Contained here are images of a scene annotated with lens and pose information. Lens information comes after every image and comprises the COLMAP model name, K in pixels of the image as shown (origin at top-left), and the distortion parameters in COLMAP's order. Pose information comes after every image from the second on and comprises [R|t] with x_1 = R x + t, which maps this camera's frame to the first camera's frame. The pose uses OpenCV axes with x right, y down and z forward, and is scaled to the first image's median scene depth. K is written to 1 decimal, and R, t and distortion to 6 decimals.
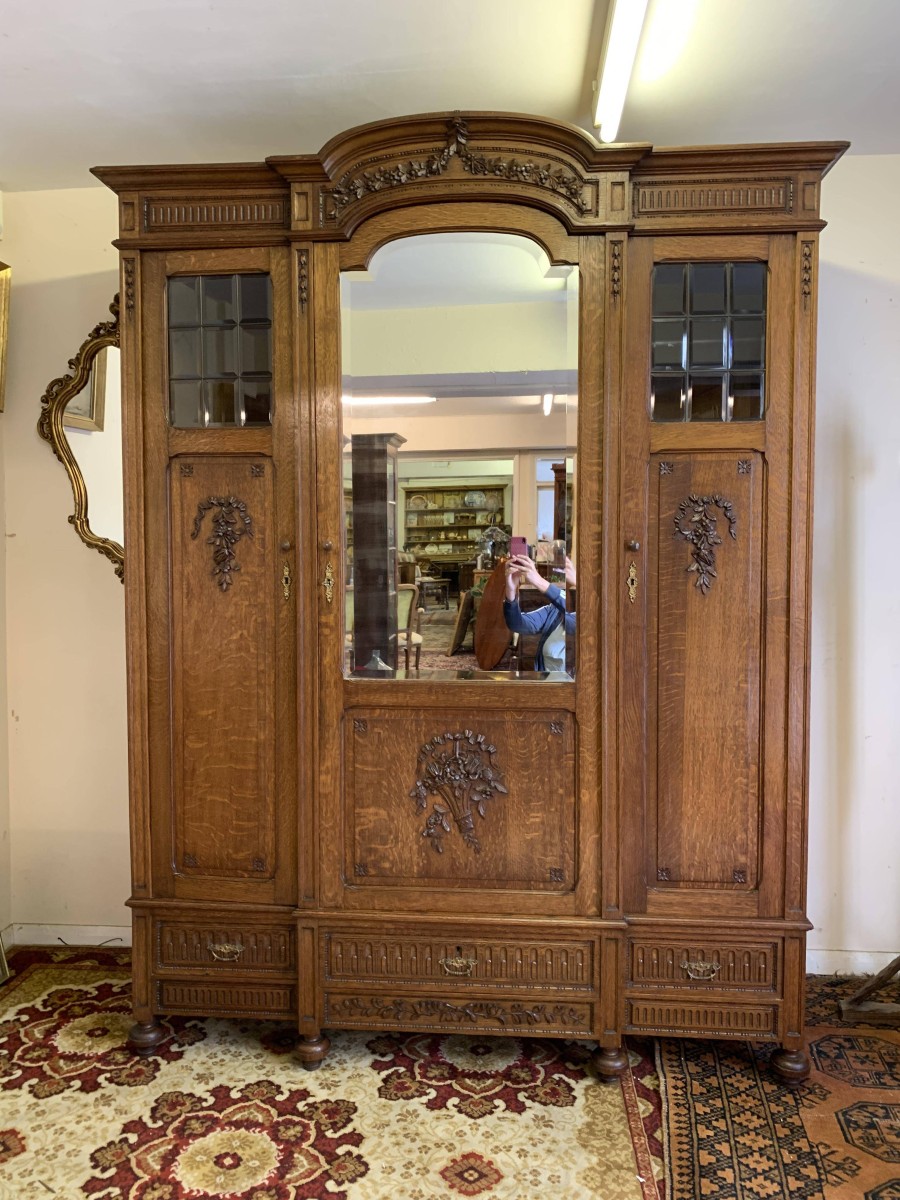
lens RADIAL K [[920.4, 0, 452.5], [0, 920.4, 588.5], [0, 0, 1]] dist [0.018448, -0.017638]
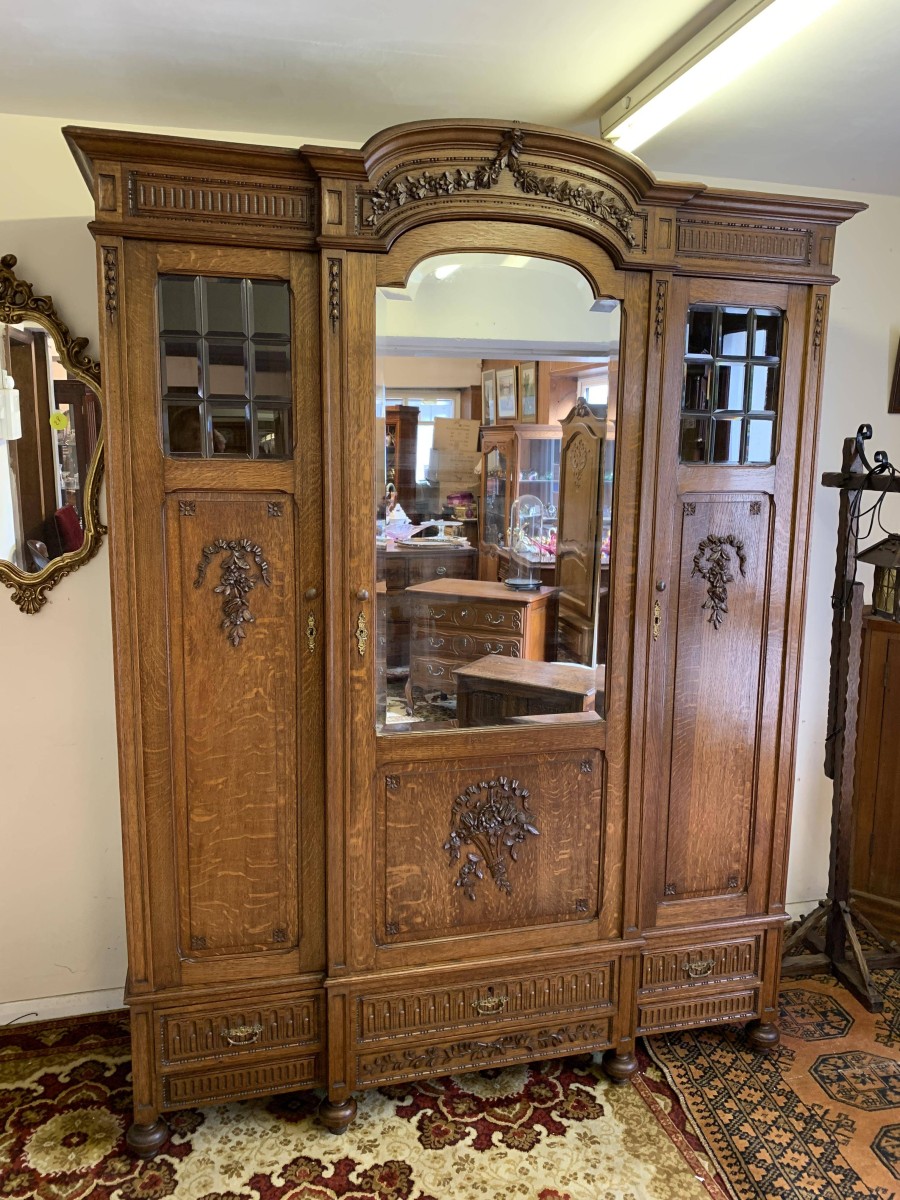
lens RADIAL K [[920.4, 0, 454.1], [0, 920.4, 597.5], [0, 0, 1]] dist [0.018448, -0.017638]
pose [[0.943528, -0.037156, 0.329202, -0.353574], [0.002421, 0.994437, 0.105301, -0.141401], [-0.331284, -0.098558, 0.938370, 0.117902]]
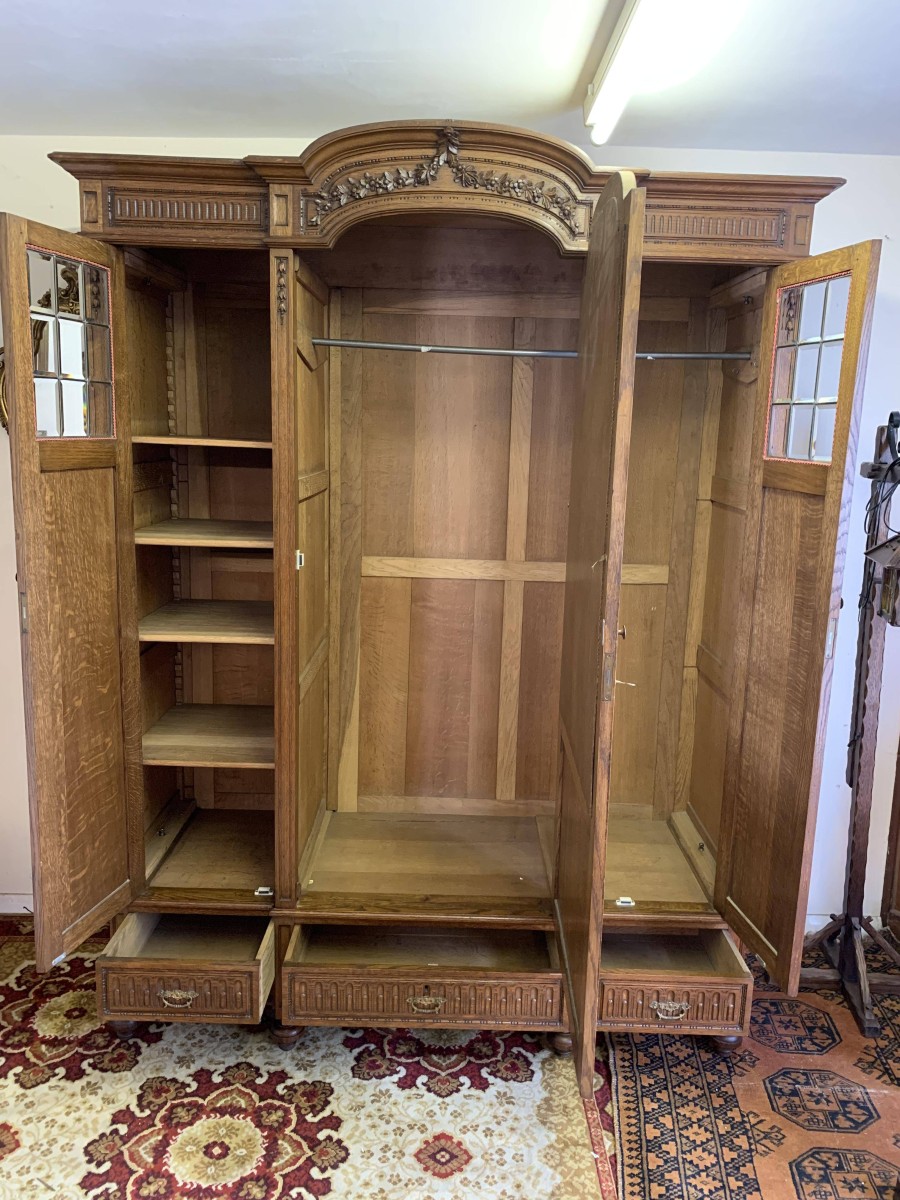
lens RADIAL K [[920.4, 0, 458.3], [0, 920.4, 589.4], [0, 0, 1]] dist [0.018448, -0.017638]
pose [[0.996274, 0.014865, 0.084949, -0.057011], [-0.025751, 0.991371, 0.128528, -0.154377], [-0.082305, -0.130237, 0.988061, -0.000073]]
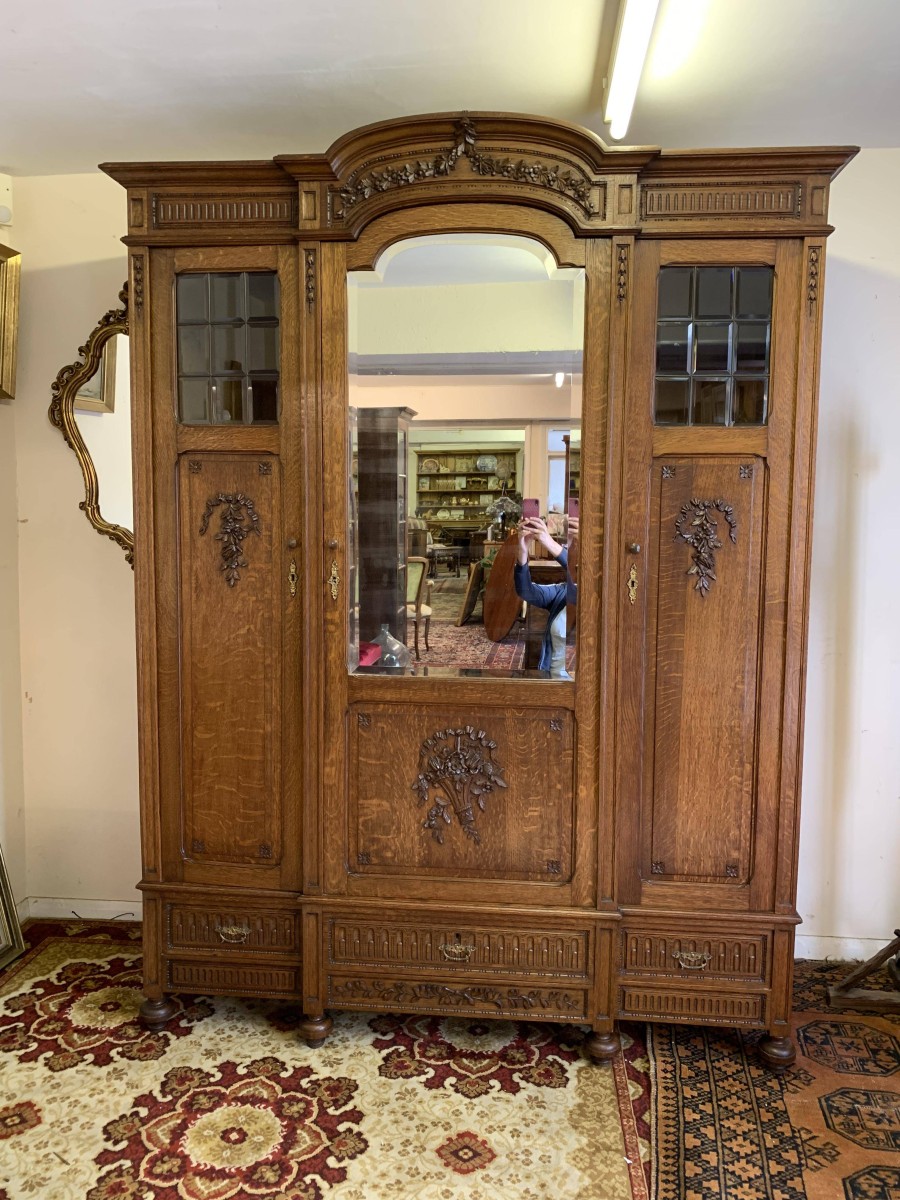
lens RADIAL K [[920.4, 0, 455.4], [0, 920.4, 588.0], [0, 0, 1]] dist [0.018448, -0.017638]
pose [[0.999886, 0.012040, -0.009104, 0.009106], [-0.011650, 0.999061, 0.041741, -0.042721], [0.009598, -0.041630, 0.999087, -0.016425]]
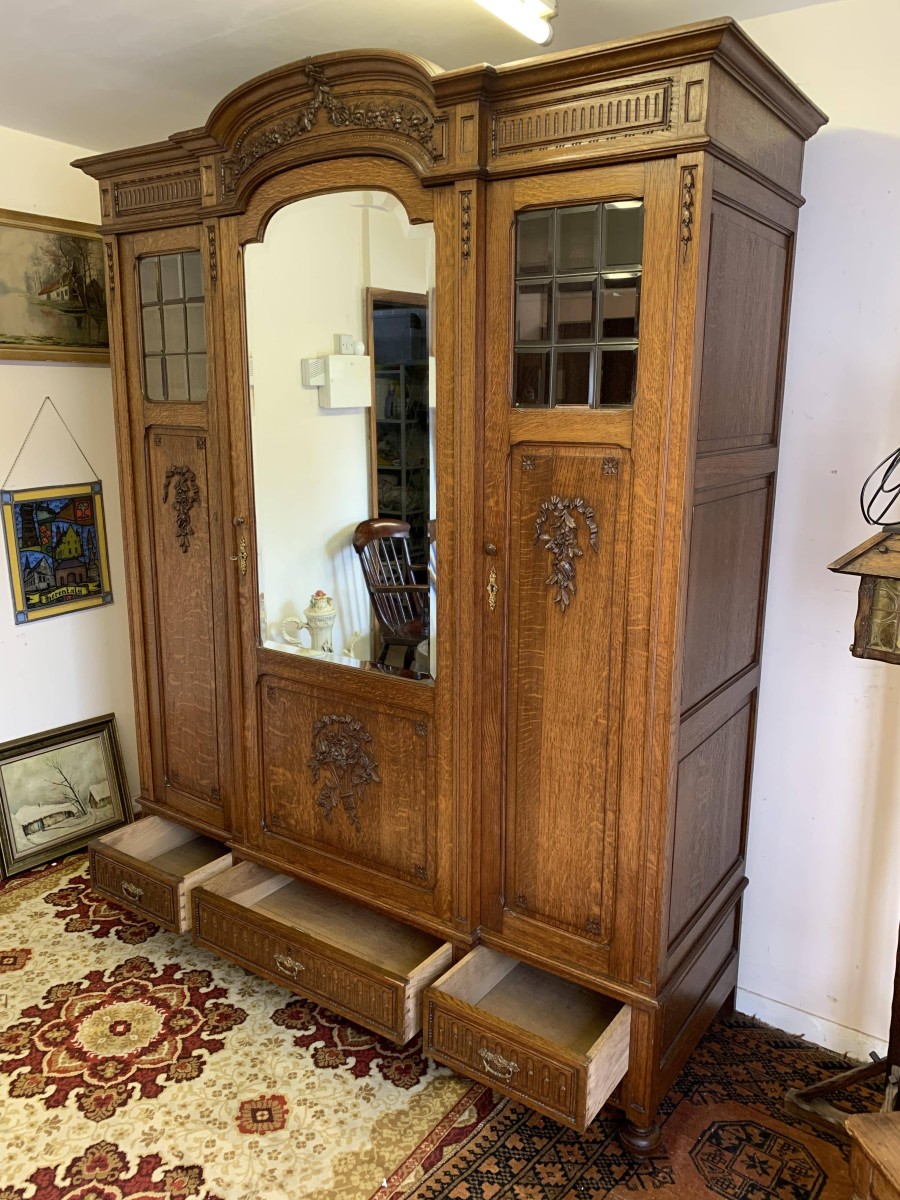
lens RADIAL K [[920.4, 0, 459.7], [0, 920.4, 596.8], [0, 0, 1]] dist [0.018448, -0.017638]
pose [[0.868494, 0.113528, -0.482525, 0.602191], [-0.034518, 0.984908, 0.169601, -0.149656], [0.494497, -0.130641, 0.859305, 0.218052]]
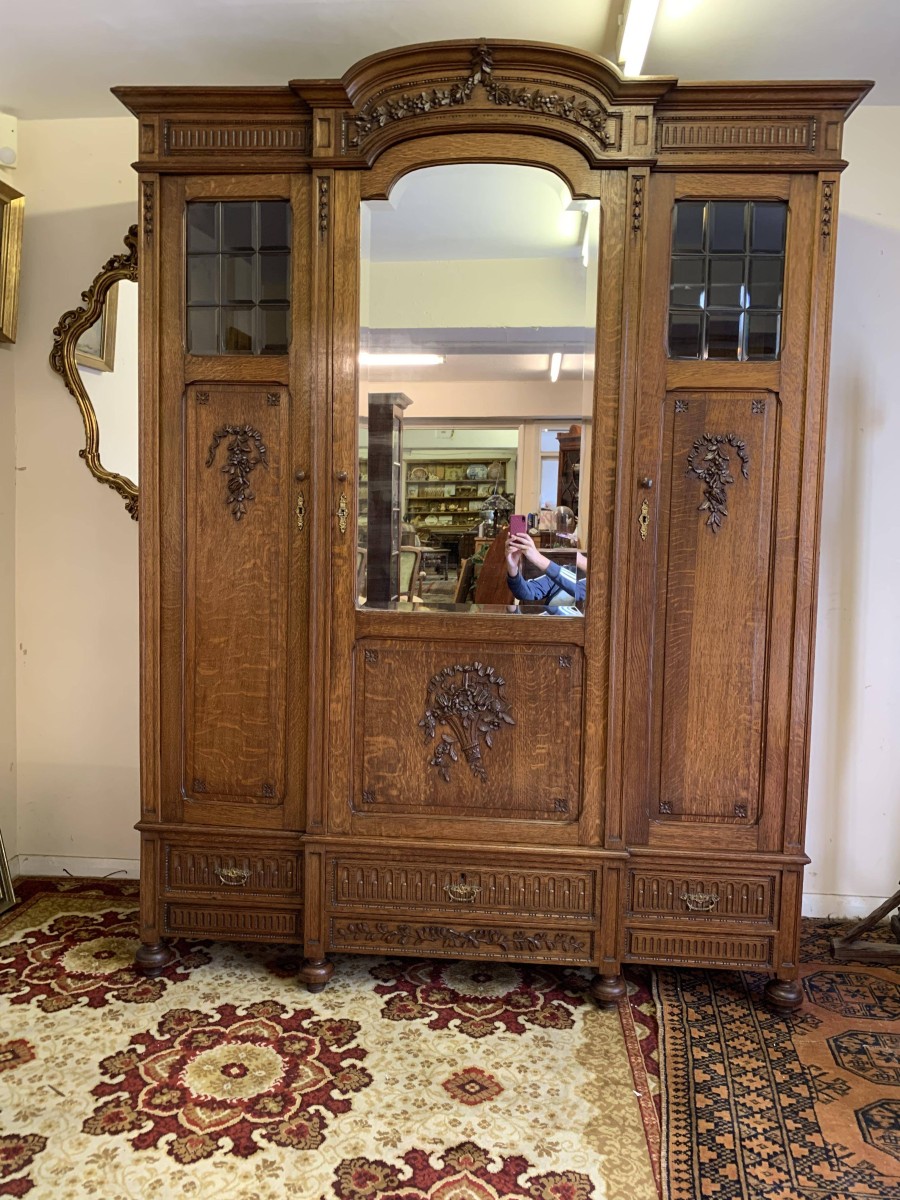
lens RADIAL K [[920.4, 0, 460.6], [0, 920.4, 588.1], [0, 0, 1]] dist [0.018448, -0.017638]
pose [[0.999651, 0.023679, 0.011721, -0.015918], [-0.023958, 0.999419, 0.024246, 0.049262], [-0.011140, -0.024519, 0.999637, -0.009705]]
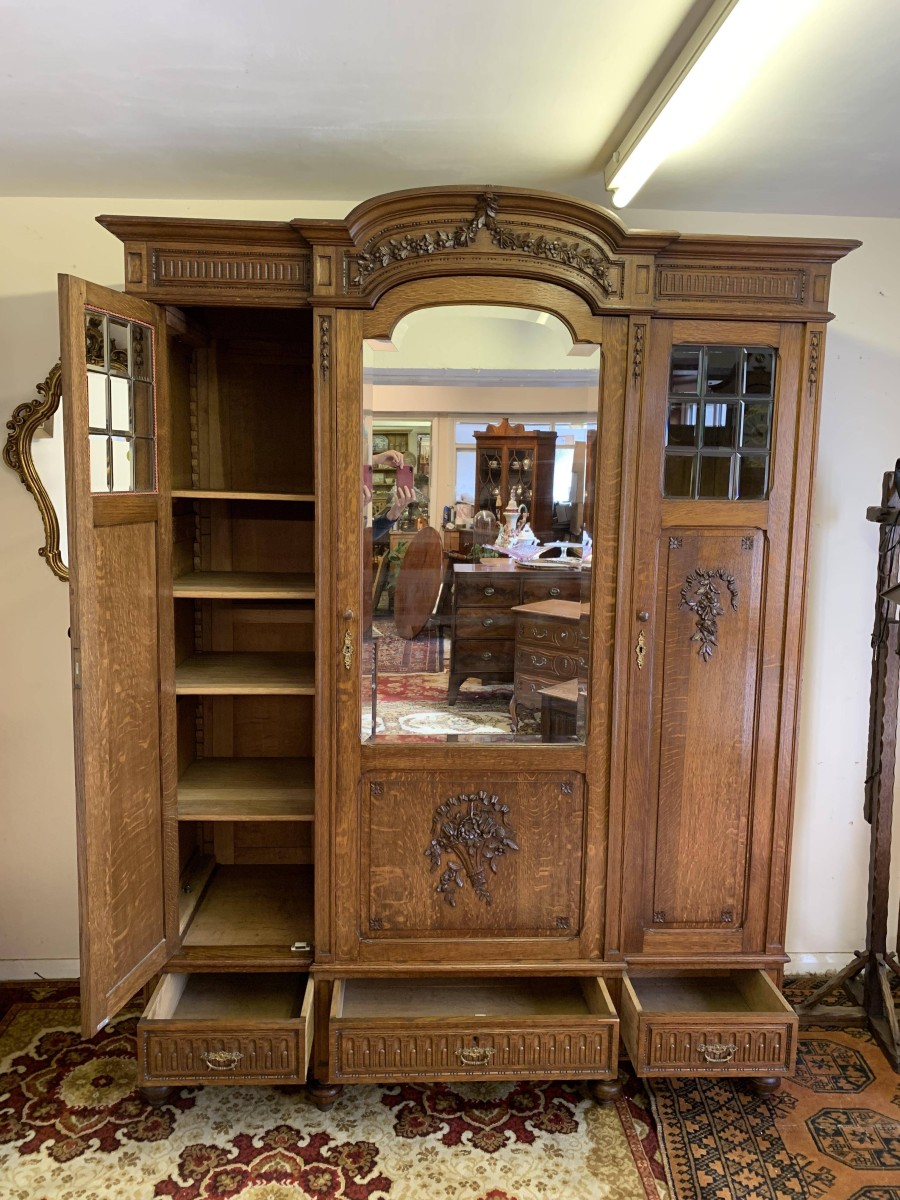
lens RADIAL K [[920.4, 0, 454.5], [0, 920.4, 590.4], [0, 0, 1]] dist [0.018448, -0.017638]
pose [[0.991556, 0.002525, 0.129654, -0.152157], [-0.012762, 0.996857, 0.078187, -0.155202], [-0.129049, -0.079181, 0.988472, -0.004919]]
